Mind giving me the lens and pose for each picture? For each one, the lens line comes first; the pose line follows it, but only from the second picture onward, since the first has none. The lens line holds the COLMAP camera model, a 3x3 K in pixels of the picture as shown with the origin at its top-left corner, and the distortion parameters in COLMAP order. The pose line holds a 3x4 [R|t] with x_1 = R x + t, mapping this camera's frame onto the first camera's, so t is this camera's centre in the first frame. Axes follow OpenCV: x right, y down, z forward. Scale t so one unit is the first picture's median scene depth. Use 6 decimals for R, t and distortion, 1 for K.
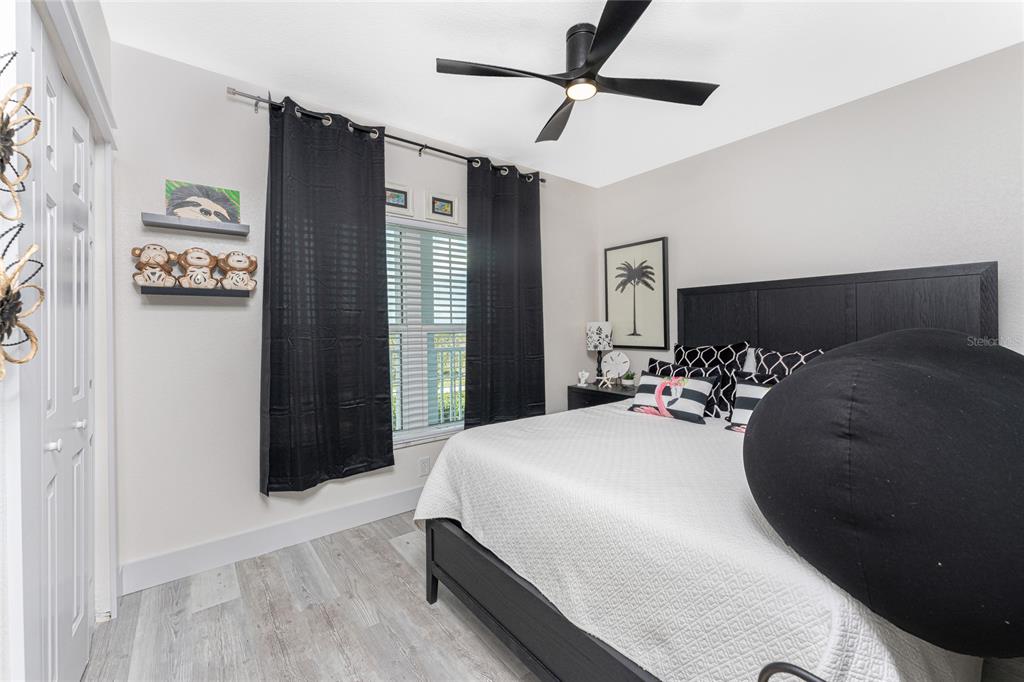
lens RADIAL K [[410.2, 0, 516.5], [0, 410.2, 331.6], [0, 0, 1]] dist [0.000117, -0.000145]
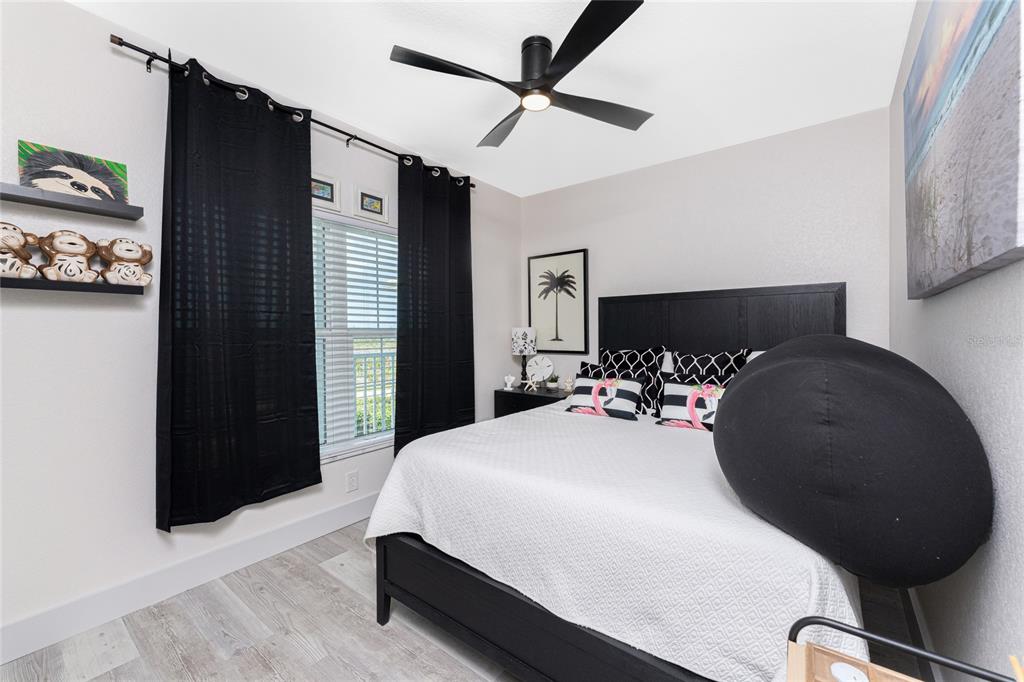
lens RADIAL K [[406.9, 0, 496.8], [0, 406.9, 340.0], [0, 0, 1]] dist [0.000095, -0.000682]
pose [[0.969302, -0.000672, 0.245872, -0.161586], [-0.001085, 0.999975, 0.007010, 0.001238], [-0.245871, -0.007062, 0.969277, 0.029443]]
